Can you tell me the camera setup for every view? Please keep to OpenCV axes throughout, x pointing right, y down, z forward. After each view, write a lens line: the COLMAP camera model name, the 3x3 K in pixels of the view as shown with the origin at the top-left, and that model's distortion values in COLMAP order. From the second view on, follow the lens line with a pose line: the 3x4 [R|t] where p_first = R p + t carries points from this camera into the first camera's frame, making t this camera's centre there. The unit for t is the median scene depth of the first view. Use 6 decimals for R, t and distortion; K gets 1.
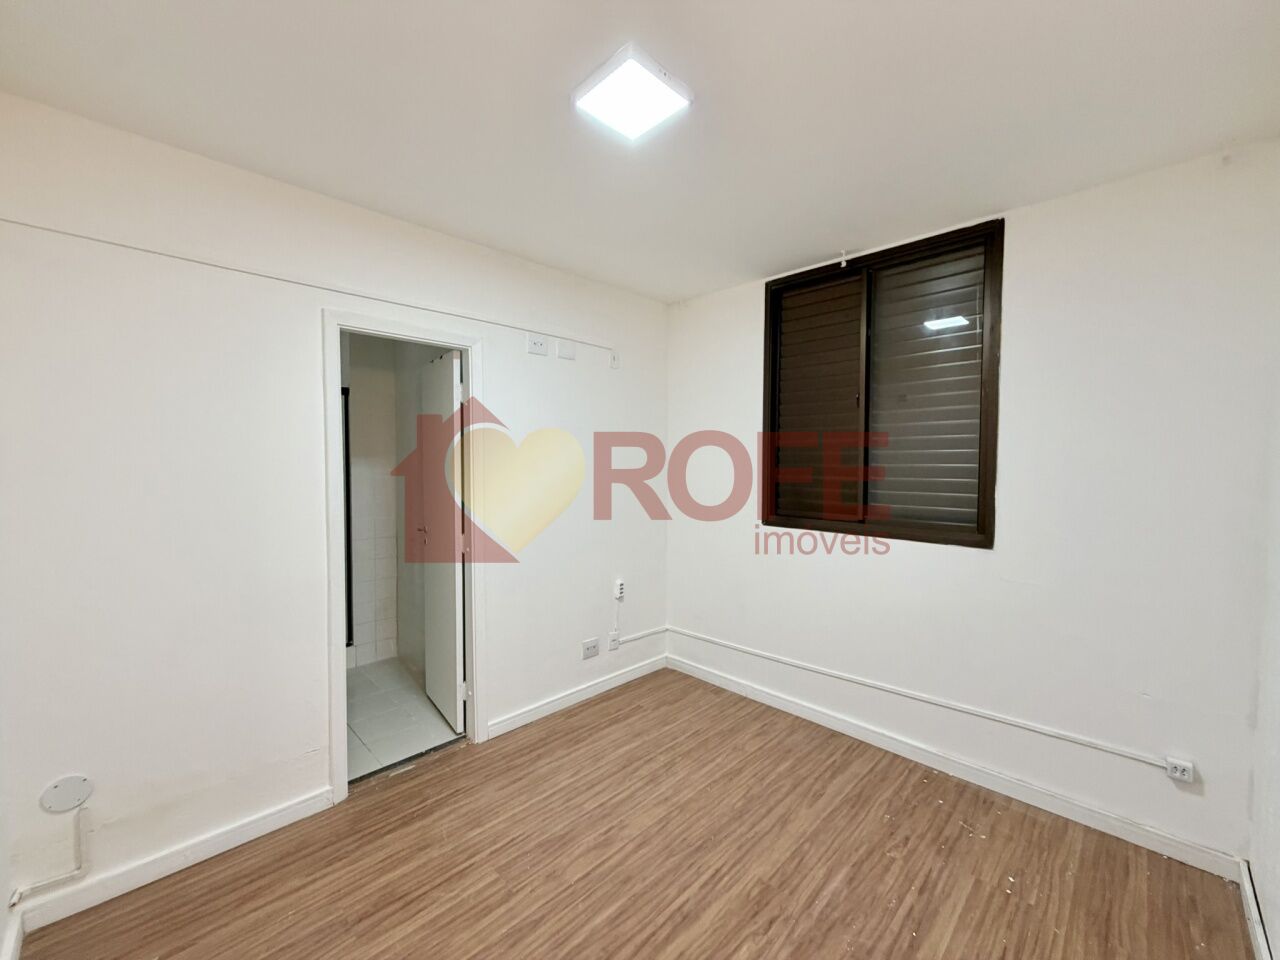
lens RADIAL K [[507.9, 0, 639.6], [0, 507.9, 478.6], [0, 0, 1]] dist [-0.000245, -0.000059]
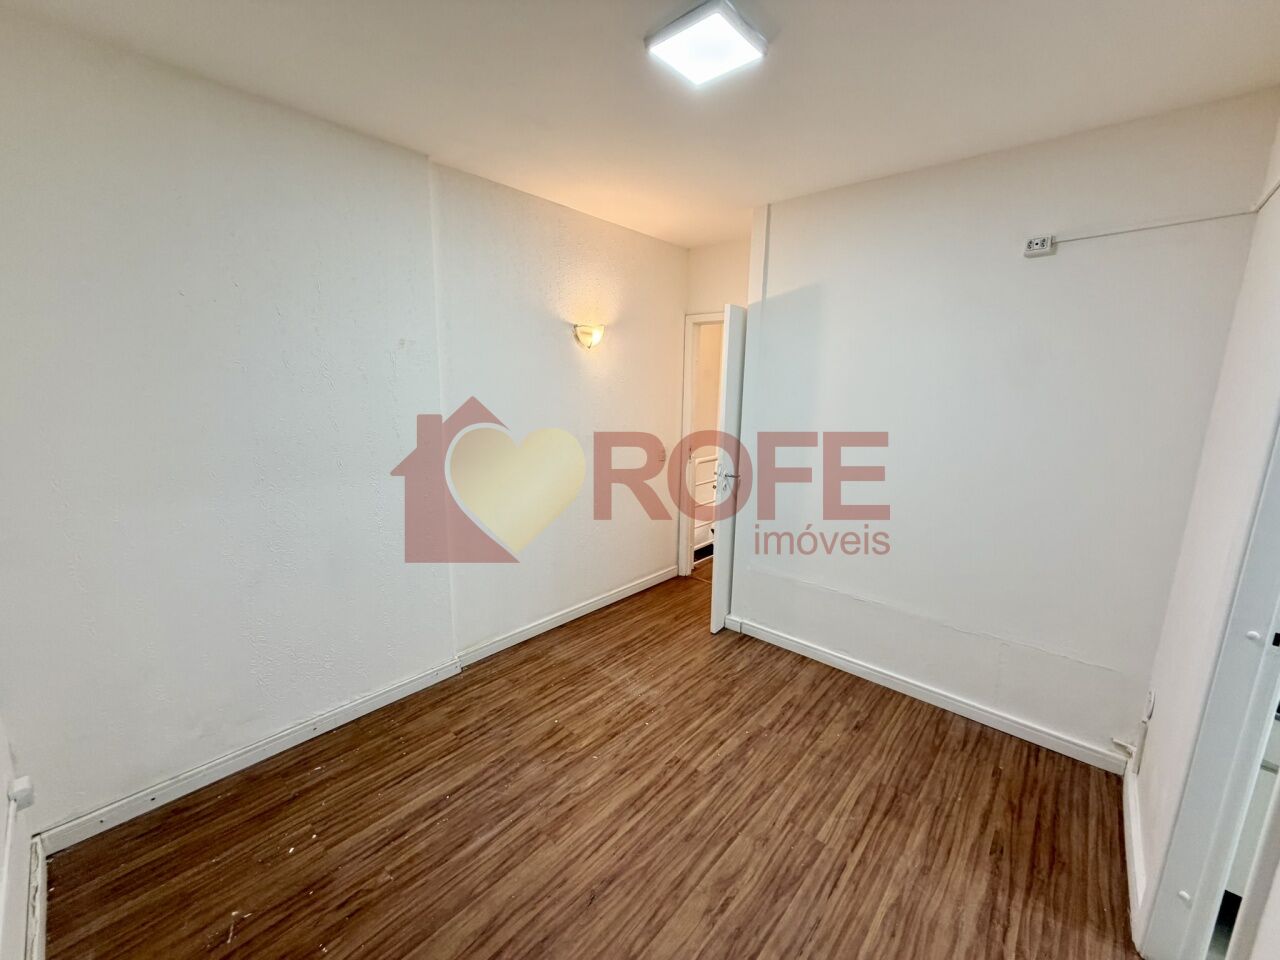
lens RADIAL K [[507.9, 0, 640.6], [0, 507.9, 478.6], [0, 0, 1]] dist [-0.000245, -0.000059]
pose [[-0.998230, -0.010666, -0.058510, 0.137525], [-0.023158, 0.975851, 0.217207, -0.124096], [0.054780, 0.218178, -0.974370, 1.838448]]
